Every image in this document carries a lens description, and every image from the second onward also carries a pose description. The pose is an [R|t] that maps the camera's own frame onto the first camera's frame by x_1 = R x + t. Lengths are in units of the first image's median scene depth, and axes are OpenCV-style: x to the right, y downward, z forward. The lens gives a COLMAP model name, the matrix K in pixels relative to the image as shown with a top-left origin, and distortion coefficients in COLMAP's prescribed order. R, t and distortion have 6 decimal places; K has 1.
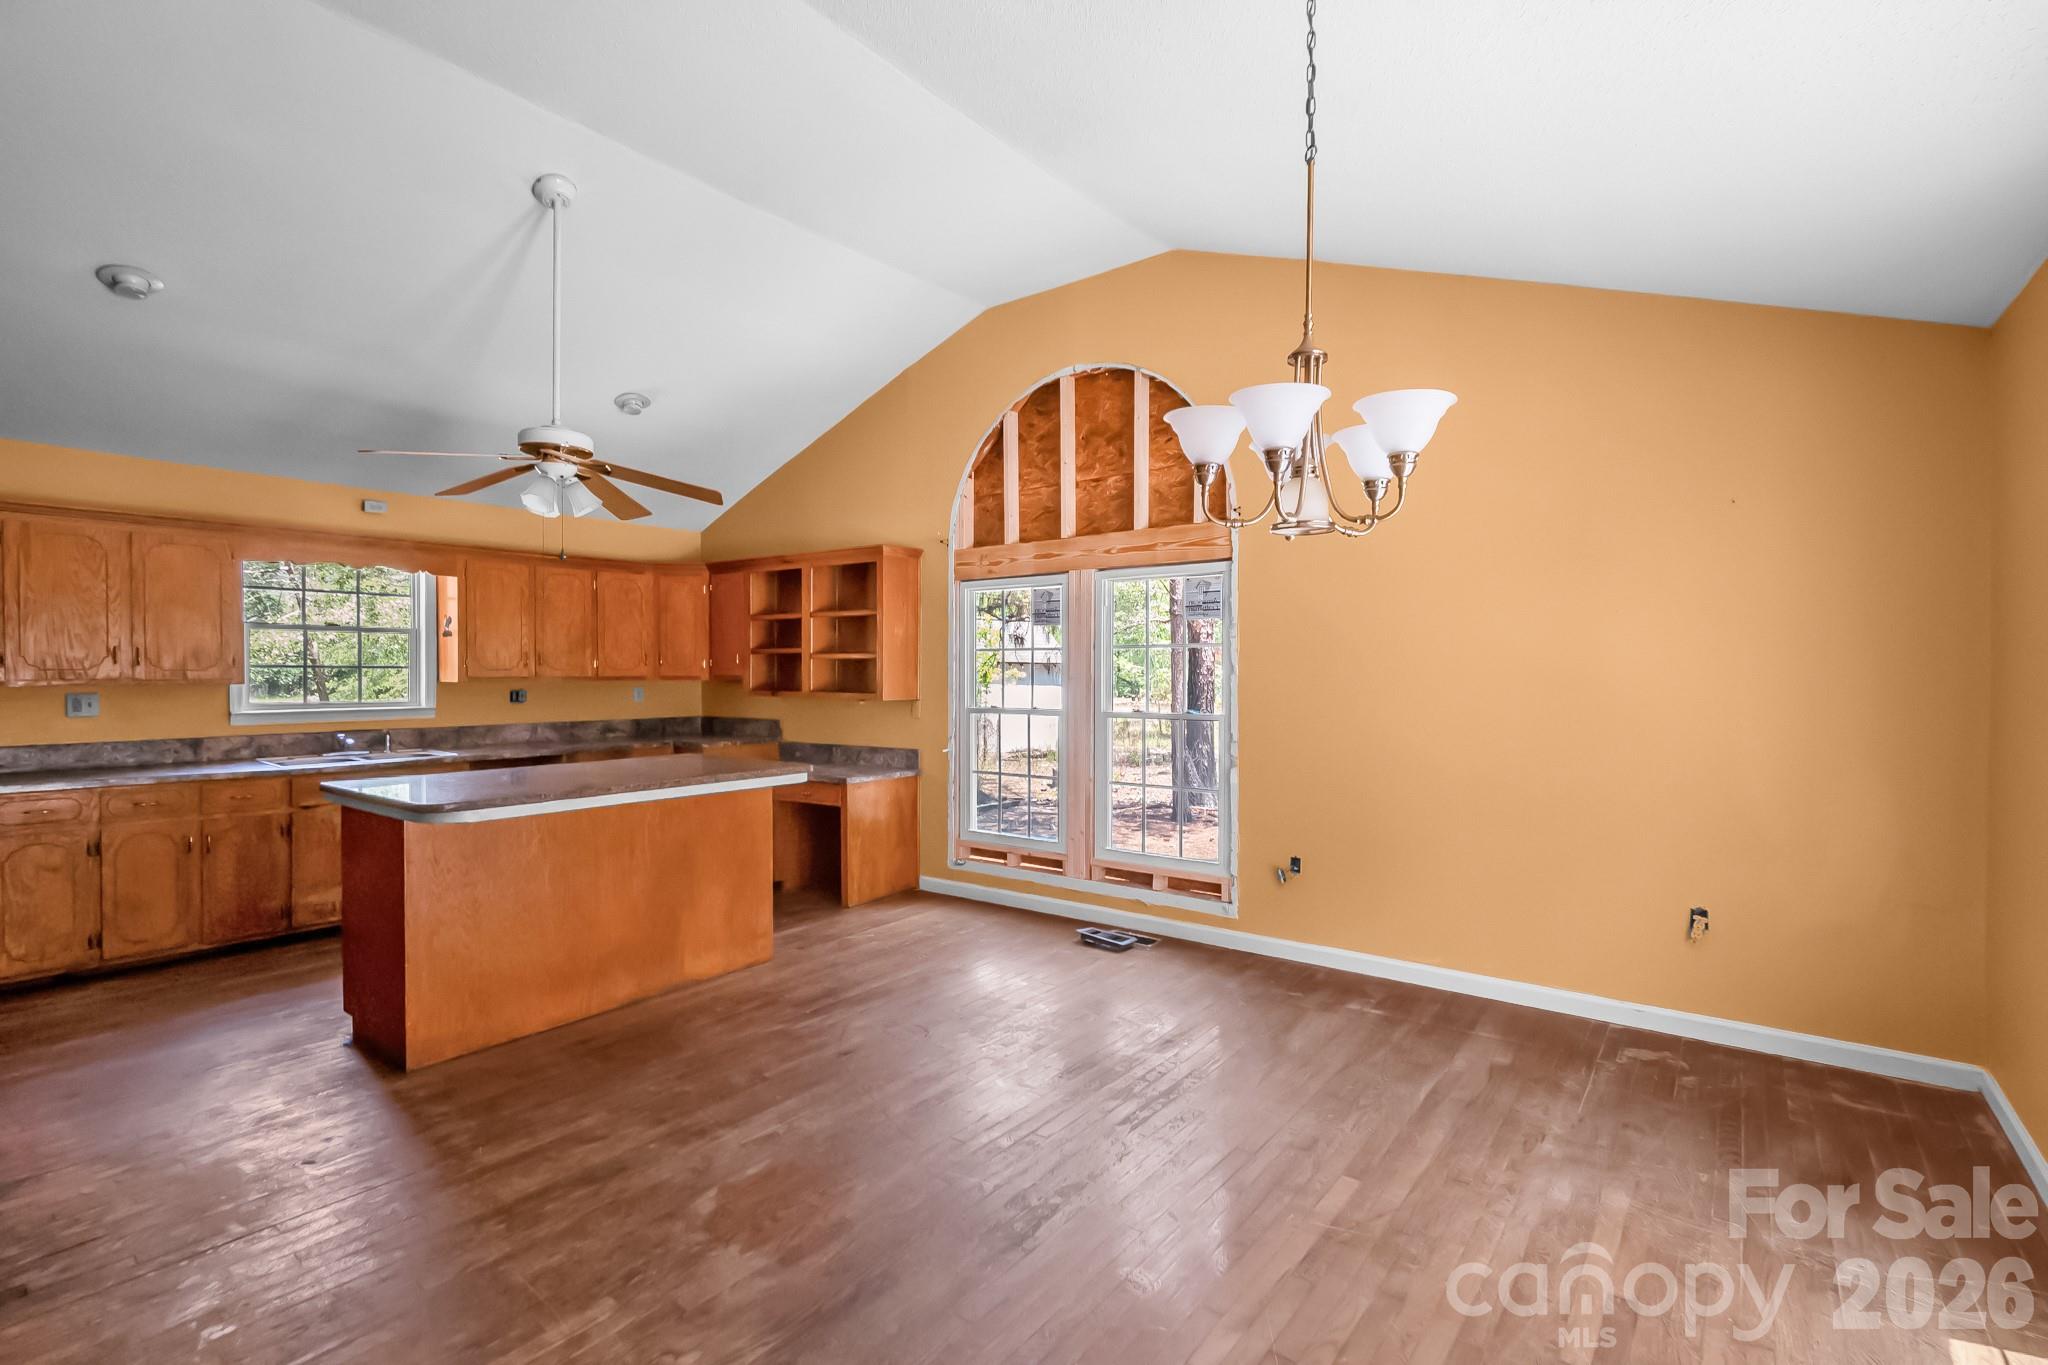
lens RADIAL K [[930.8, 0, 1014.8], [0, 930.8, 669.0], [0, 0, 1]] dist [0.008351, -0.003482]
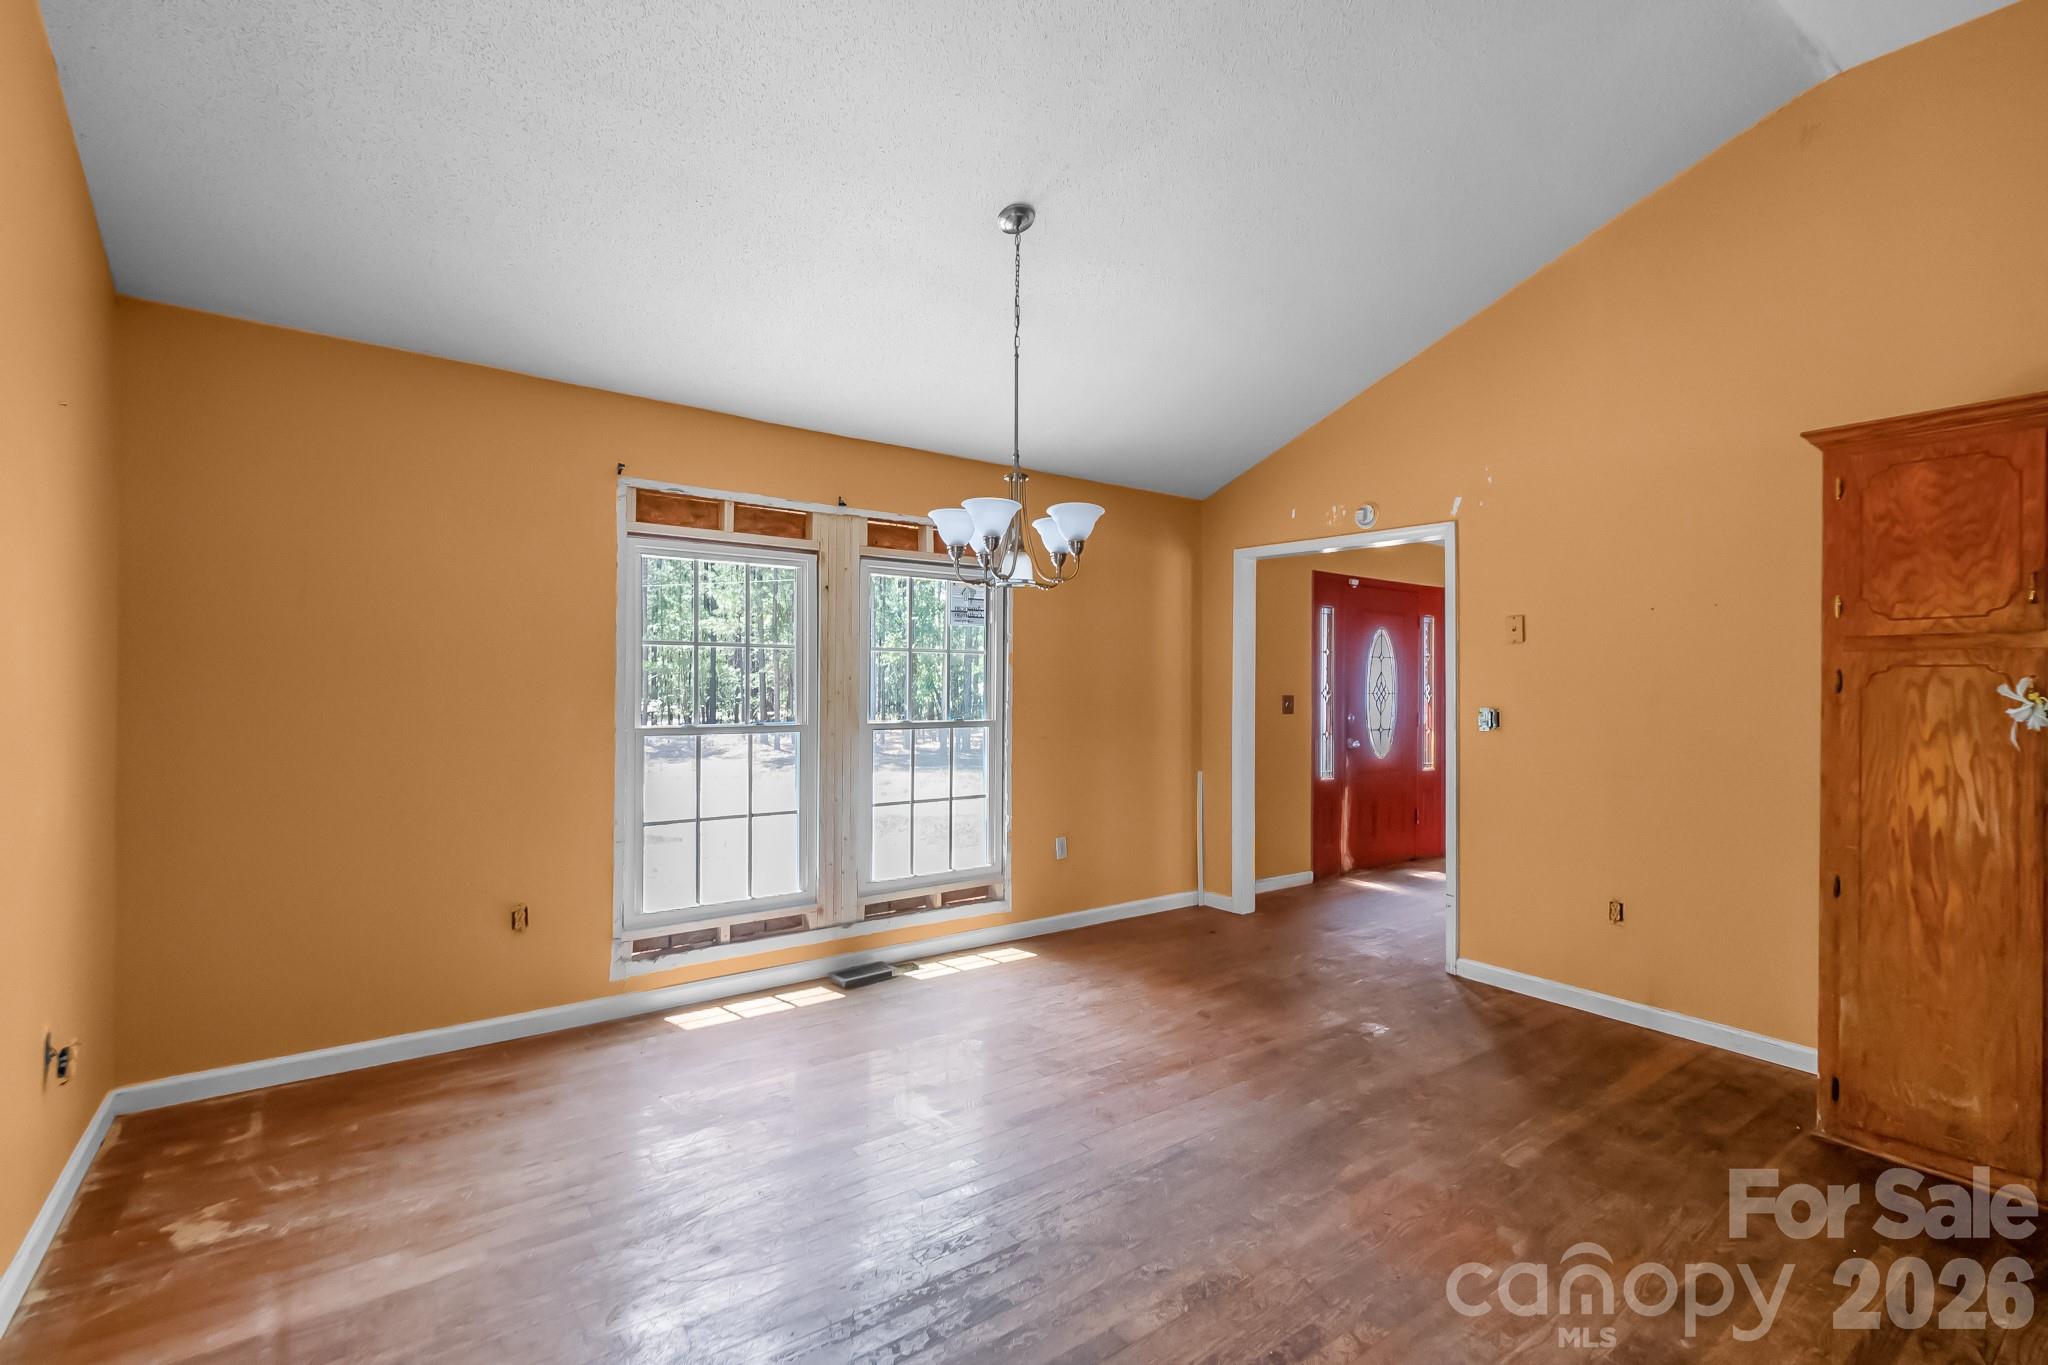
lens RADIAL K [[930.8, 0, 1028.6], [0, 930.8, 683.5], [0, 0, 1]] dist [0.008351, -0.003482]
pose [[-0.968087, -0.009497, 0.250436, -0.065190], [-0.011211, 0.999922, -0.005417, 0.017022], [-0.250365, -0.008051, -0.968118, 1.499247]]
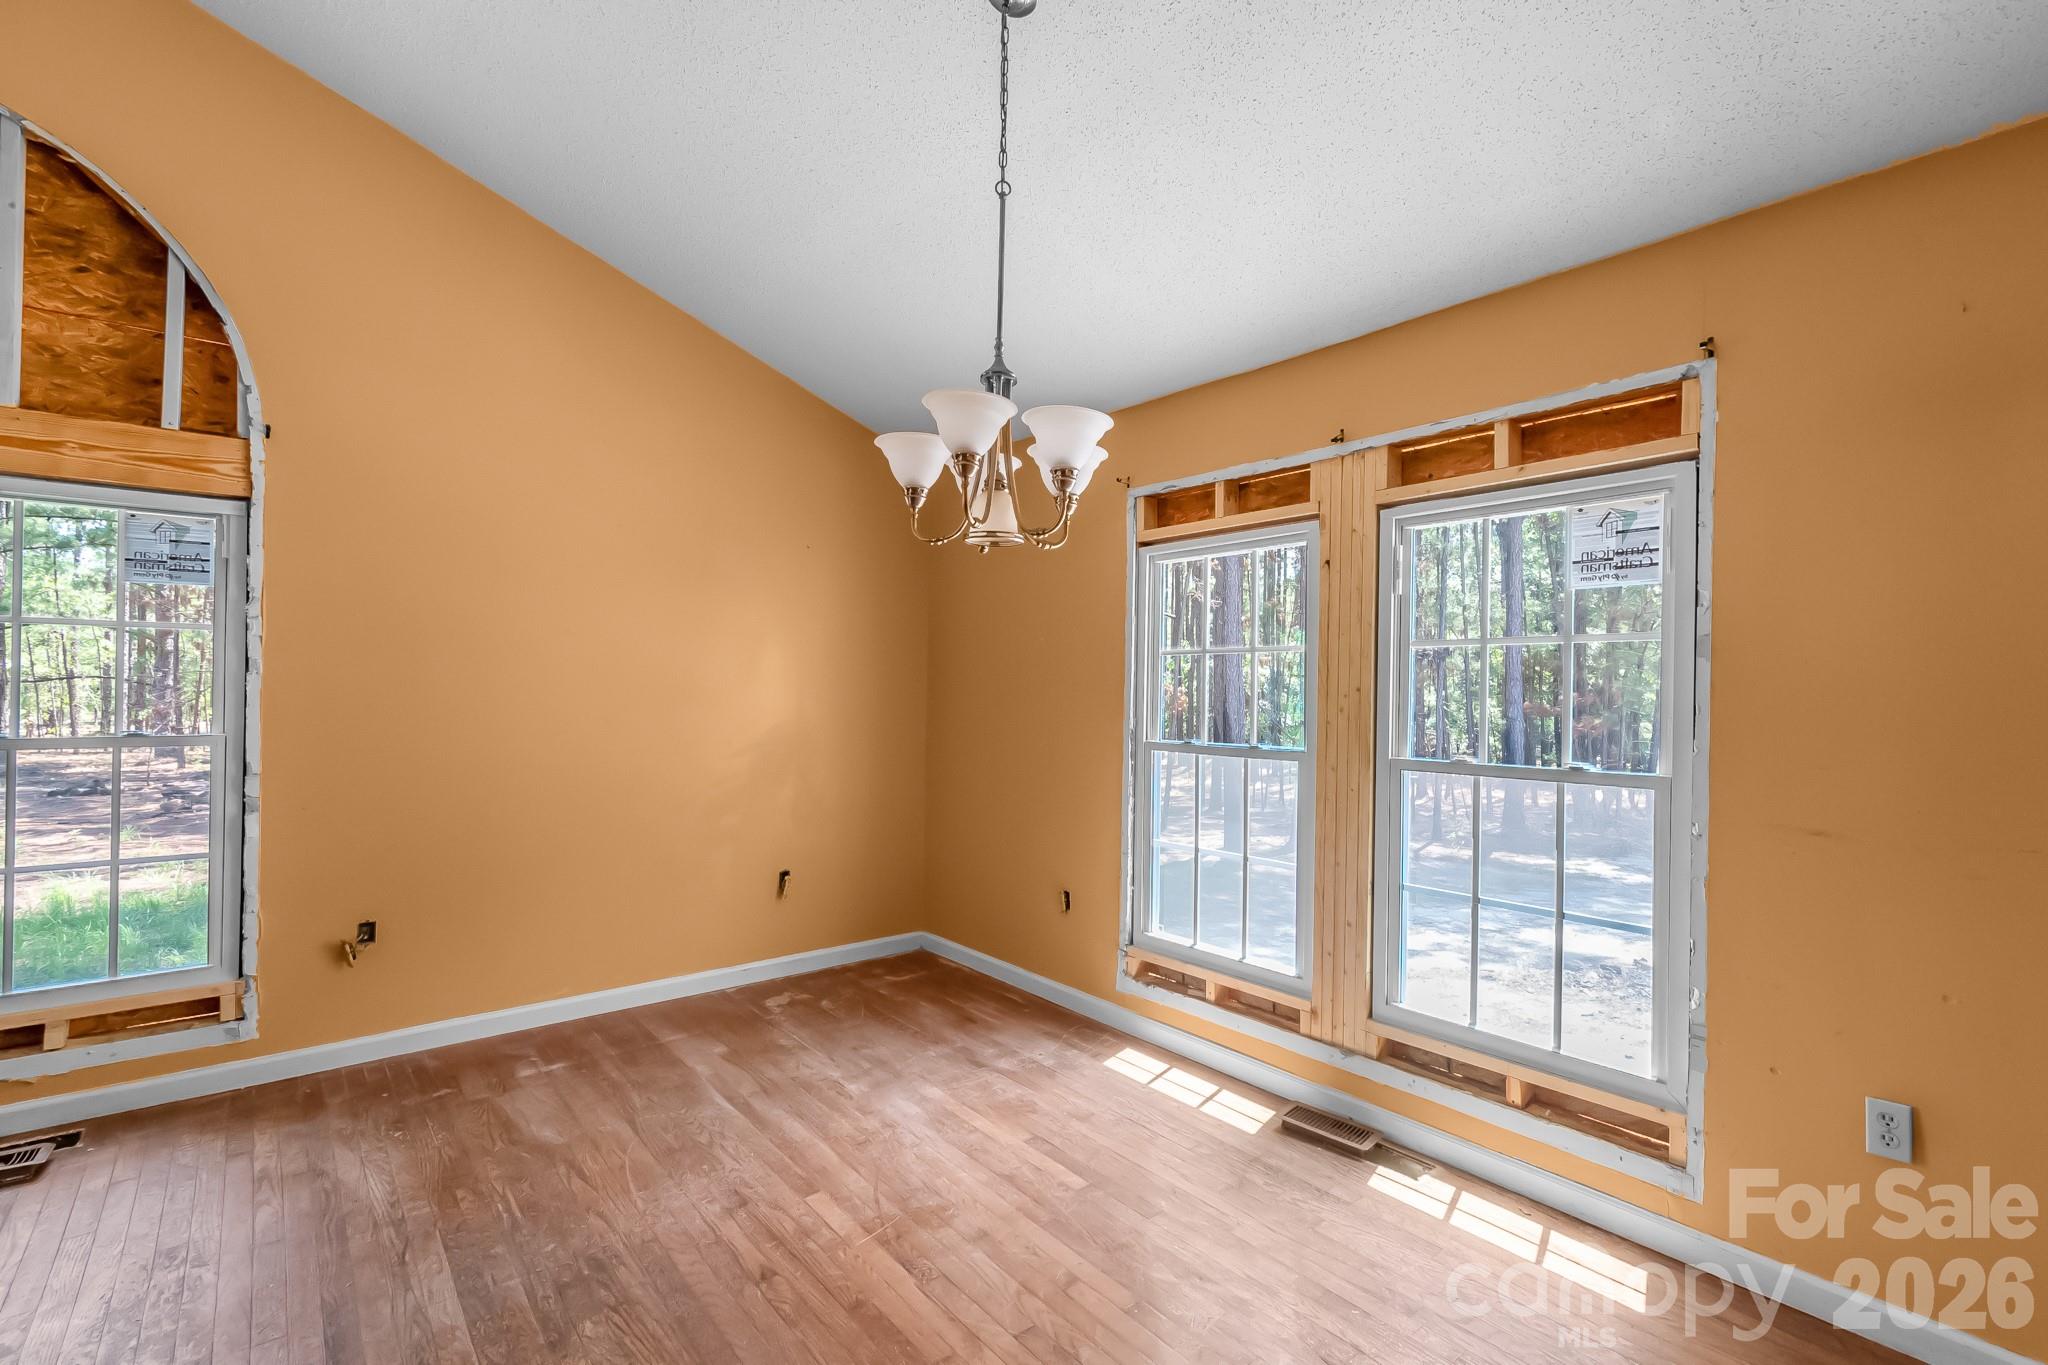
lens RADIAL K [[930.8, 0, 1030.8], [0, 930.8, 671.4], [0, 0, 1]] dist [0.008351, -0.003482]
pose [[0.211700, 0.018578, 0.977158, -0.422026], [-0.016318, 0.999747, -0.015473, 0.007973], [-0.977198, -0.012670, 0.211950, 0.440870]]
